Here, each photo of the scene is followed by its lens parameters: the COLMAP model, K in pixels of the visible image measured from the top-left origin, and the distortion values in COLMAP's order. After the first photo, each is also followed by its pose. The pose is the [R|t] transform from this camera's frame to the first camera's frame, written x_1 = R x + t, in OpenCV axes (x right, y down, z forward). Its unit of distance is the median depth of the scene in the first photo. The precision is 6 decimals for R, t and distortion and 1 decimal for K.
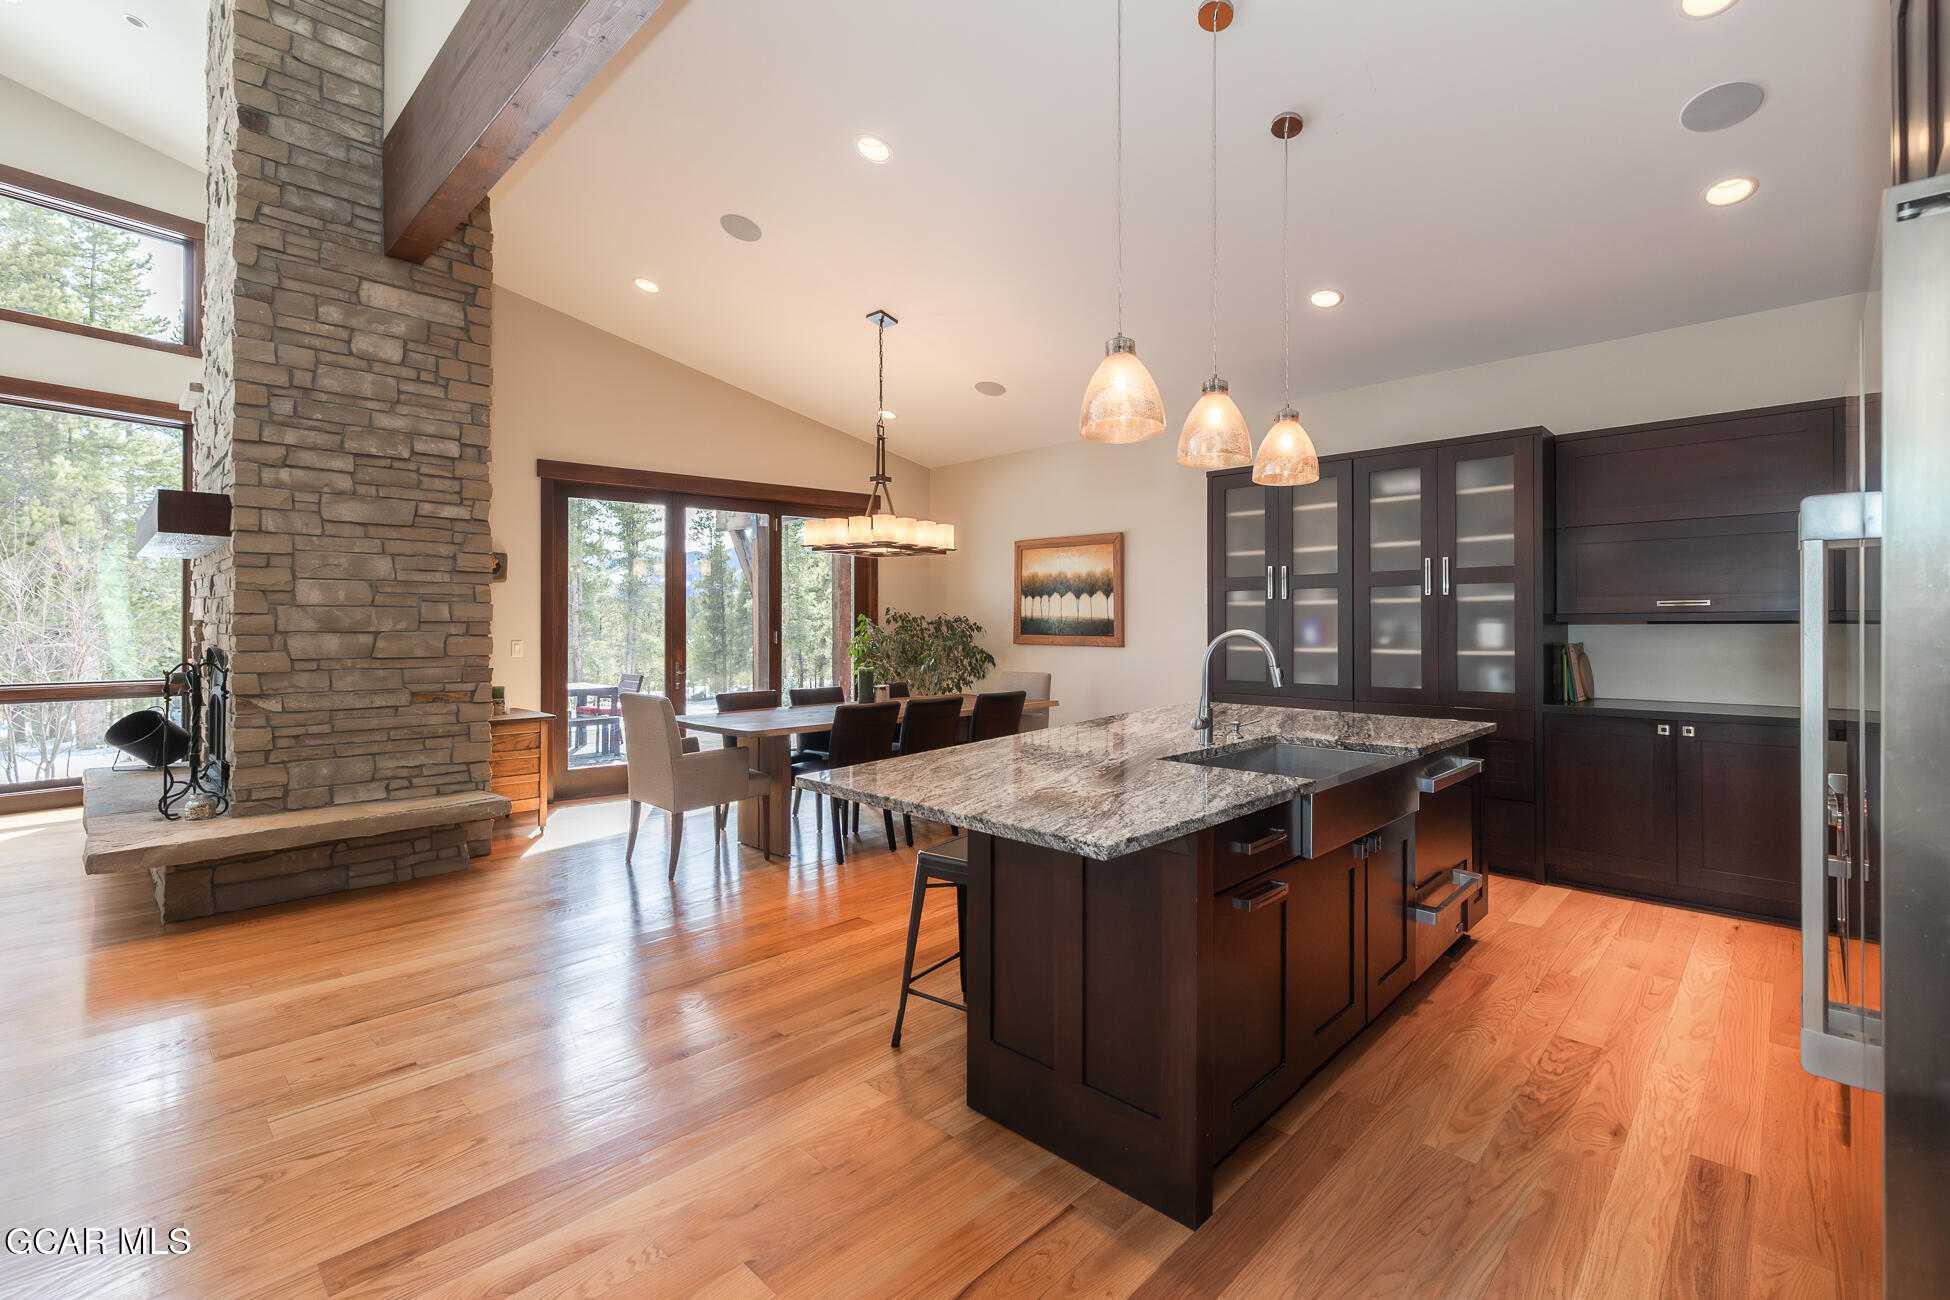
lens RADIAL K [[869.6, 0, 1002.0], [0, 869.6, 624.1], [0, 0, 1]] dist [-0.004823, -0.001185]
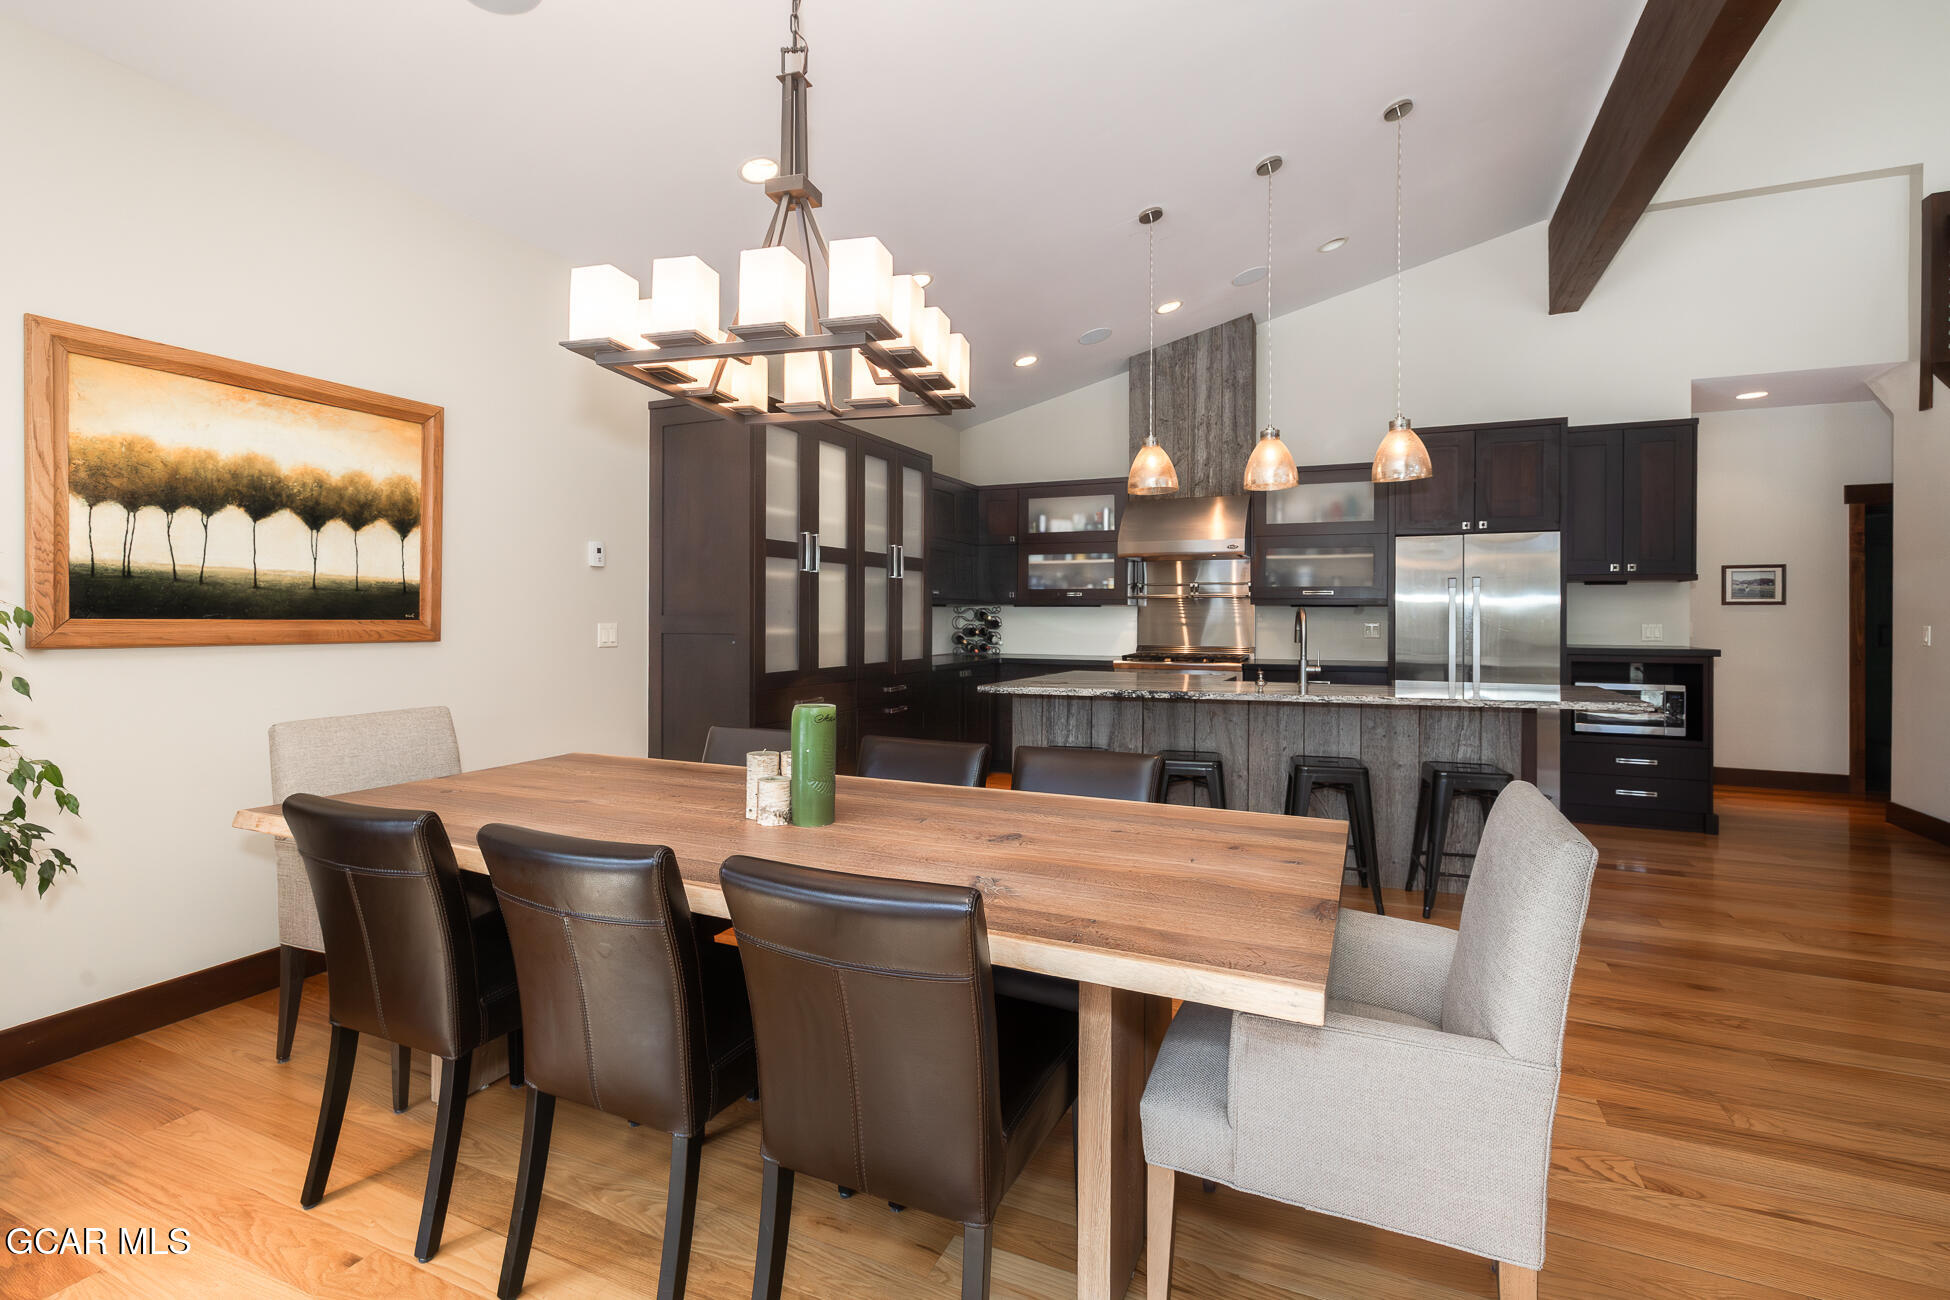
lens RADIAL K [[892.1, 0, 976.7], [0, 892.1, 617.3], [0, 0, 1]] dist [-0.007916, 0.000102]
pose [[-0.333948, -0.002311, 0.942589, -0.618962], [-0.004955, 0.999987, 0.000696, 0.015595], [-0.942578, -0.004438, -0.333955, 1.241225]]
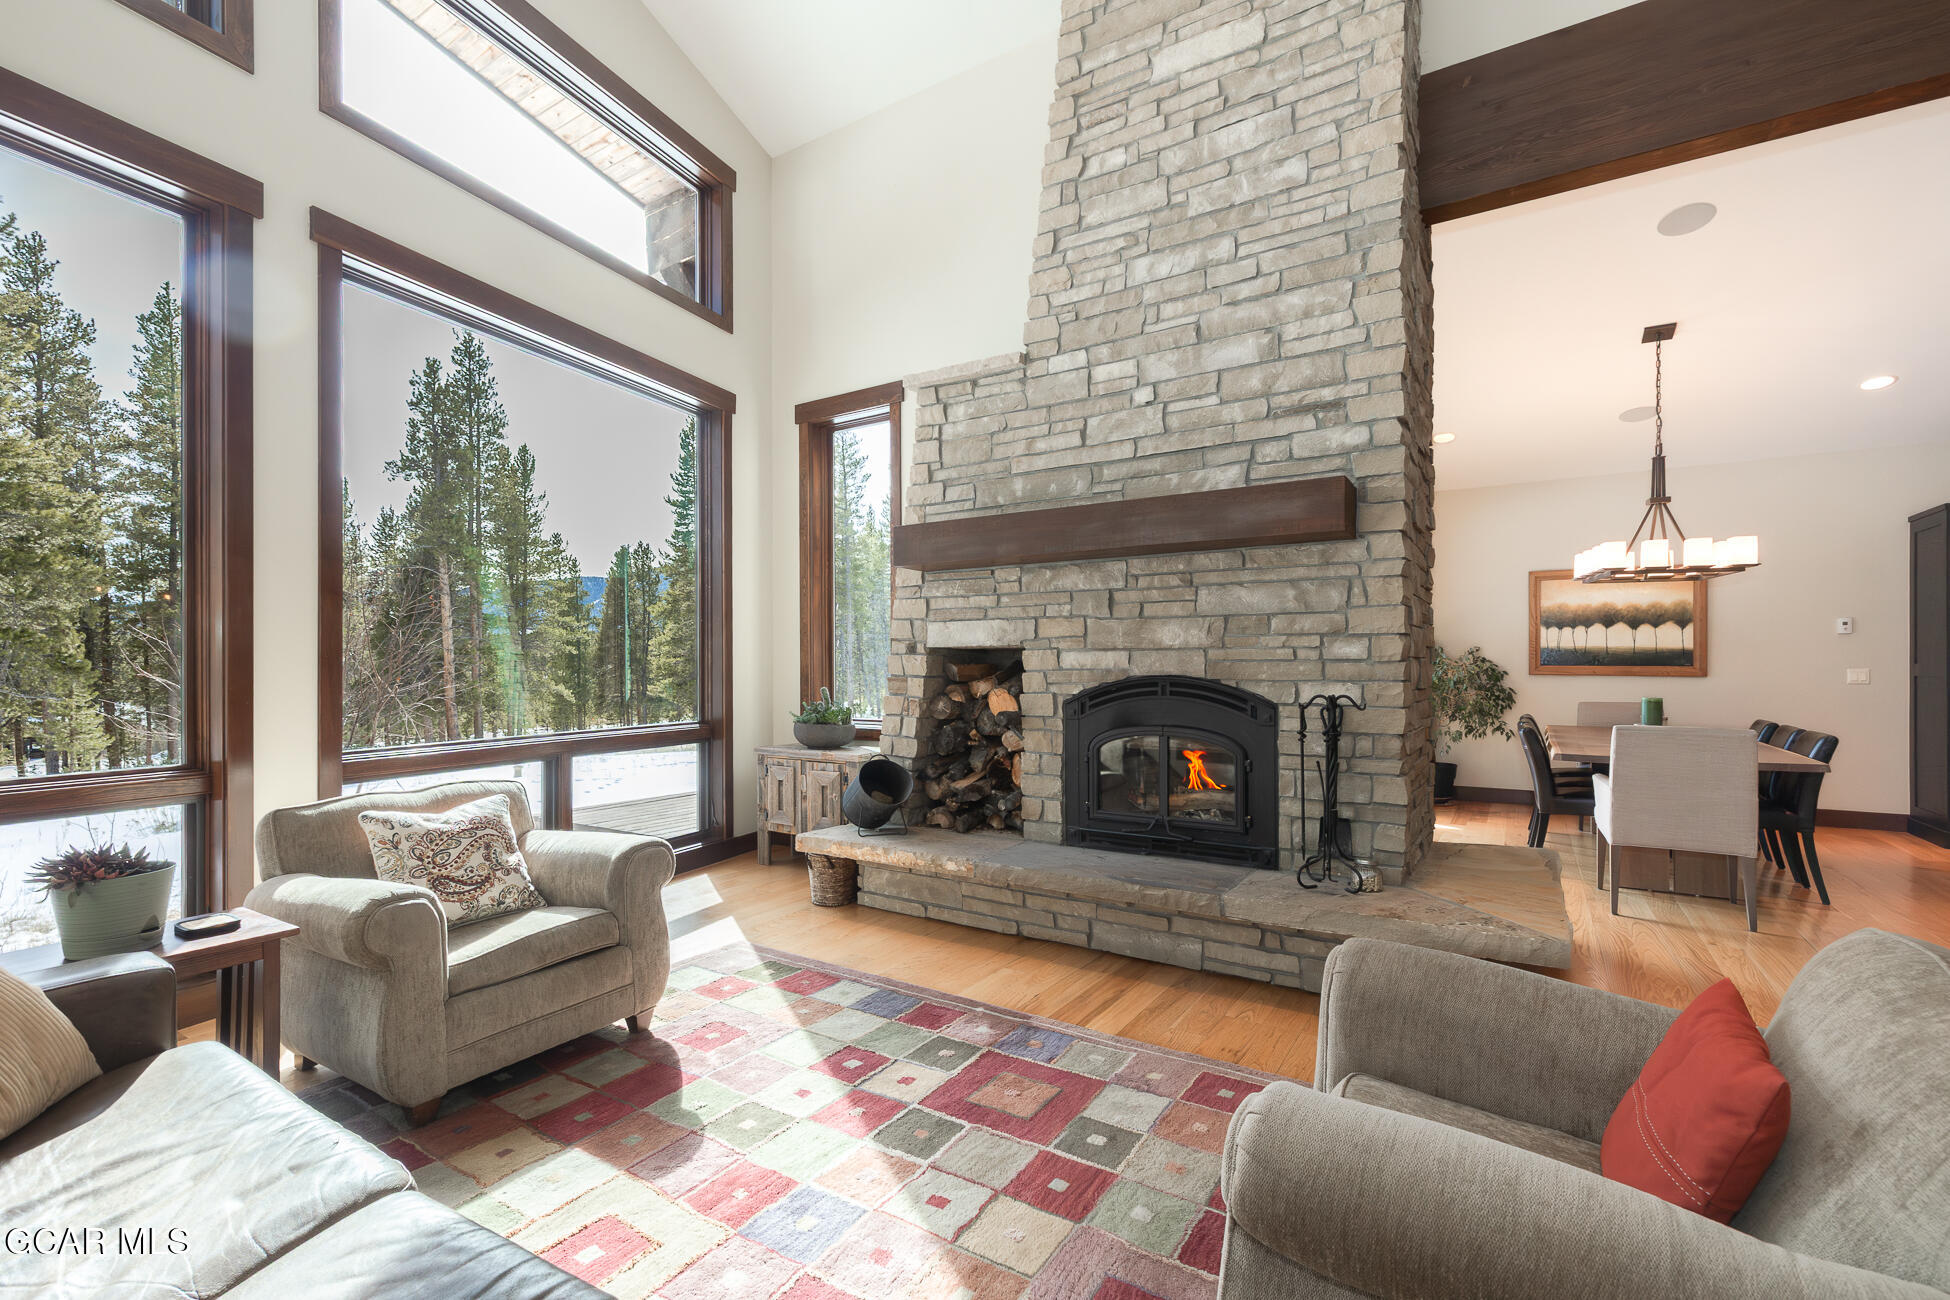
lens RADIAL K [[813.7, 0, 983.5], [0, 813.7, 659.2], [0, 0, 1]] dist [0.007734, 0.001009]
pose [[0.983682, 0.000147, 0.179918, -1.220427], [0.000512, 0.999993, -0.003614, 0.012795], [-0.179917, 0.003647, 0.983675, 0.294815]]
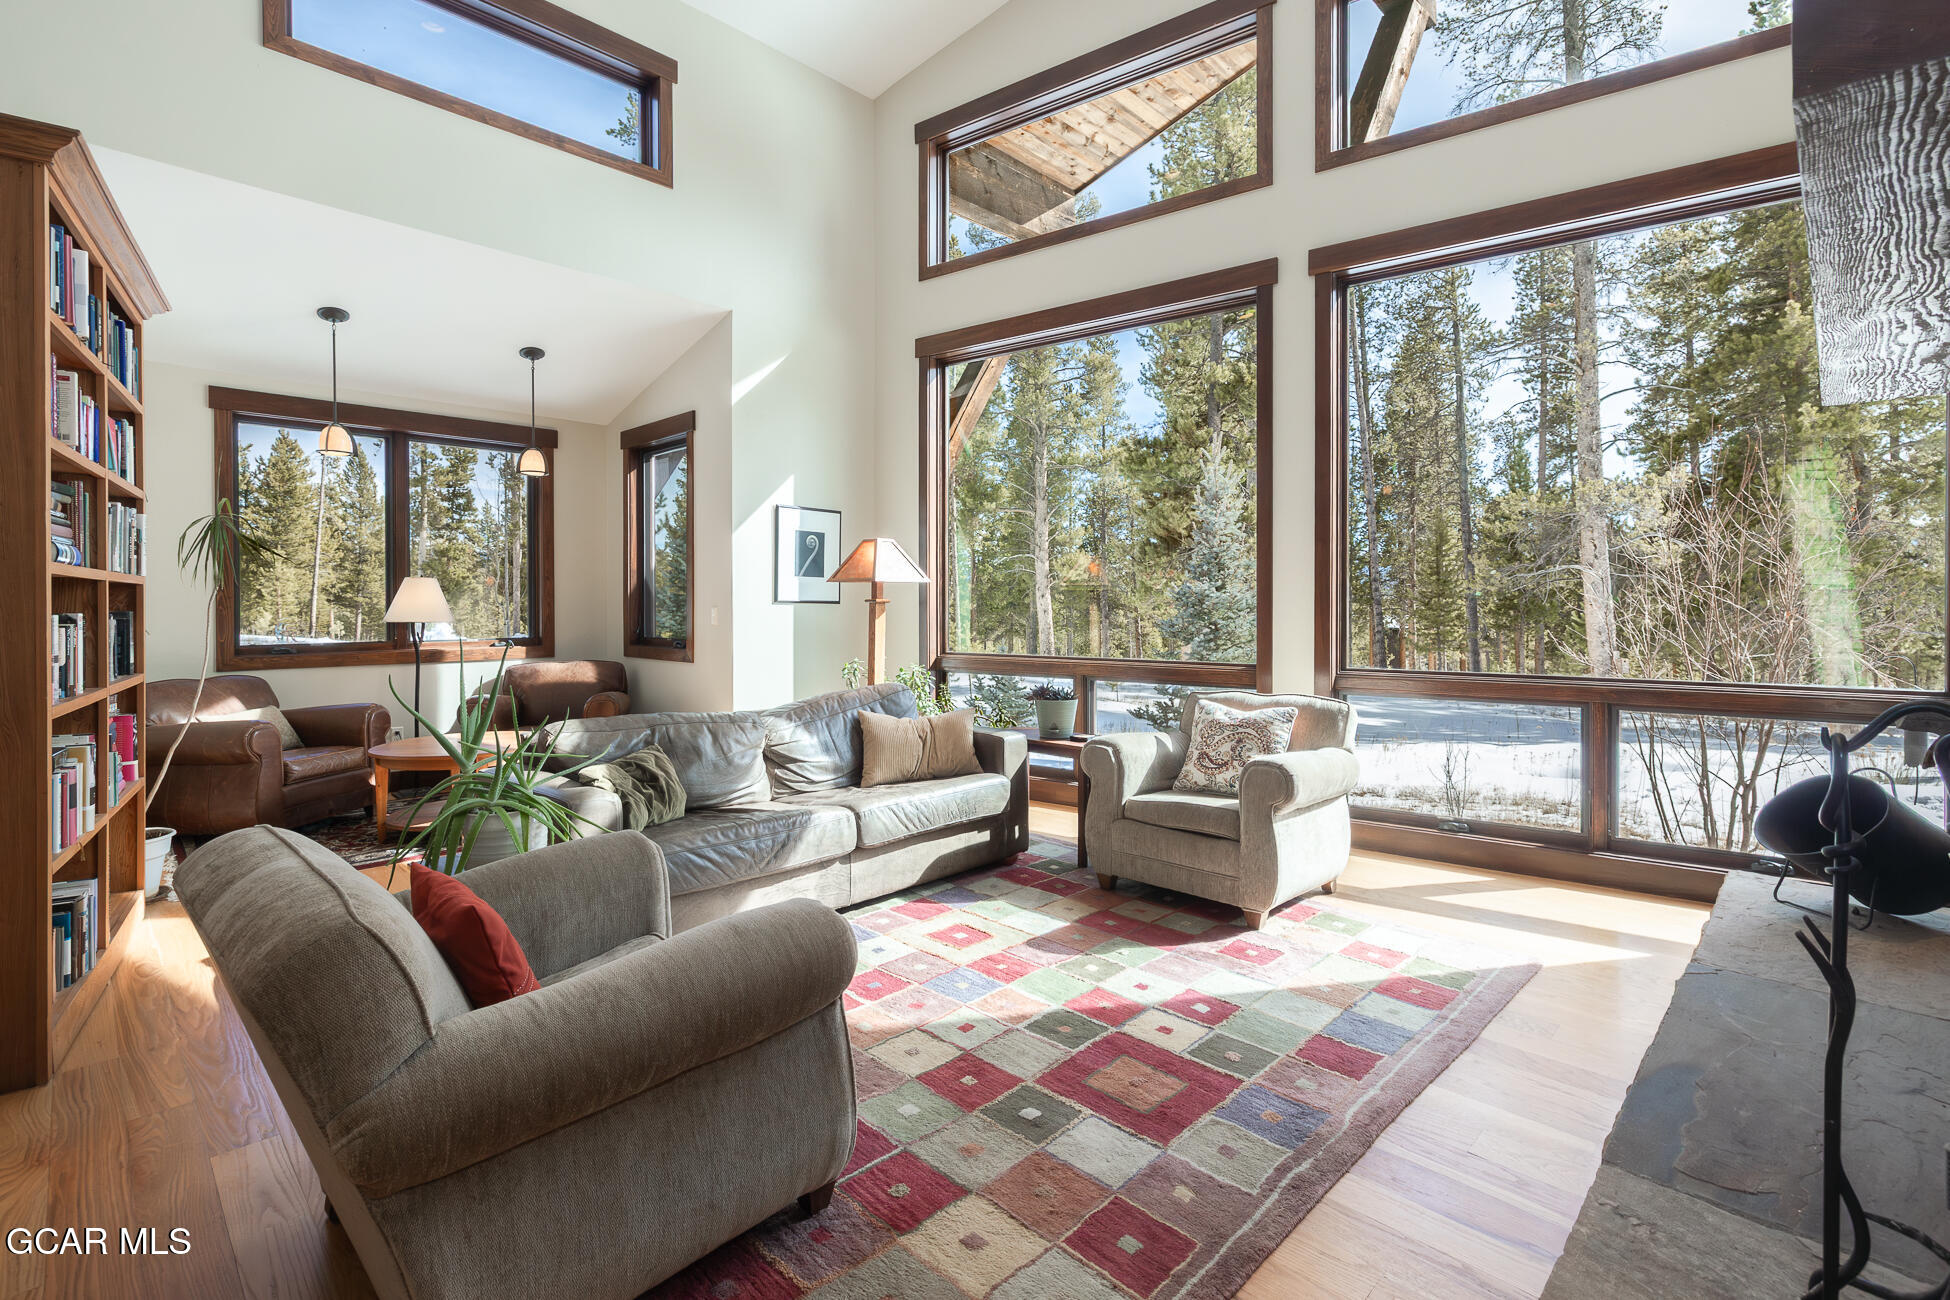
lens RADIAL K [[936.6, 0, 967.2], [0, 936.6, 606.6], [0, 0, 1]] dist [0.001767, 0.000186]
pose [[-0.035405, 0.003456, -0.999367, -0.666926], [0.008939, 0.999955, 0.003142, 0.014375], [0.999333, -0.008822, -0.035434, 0.666336]]
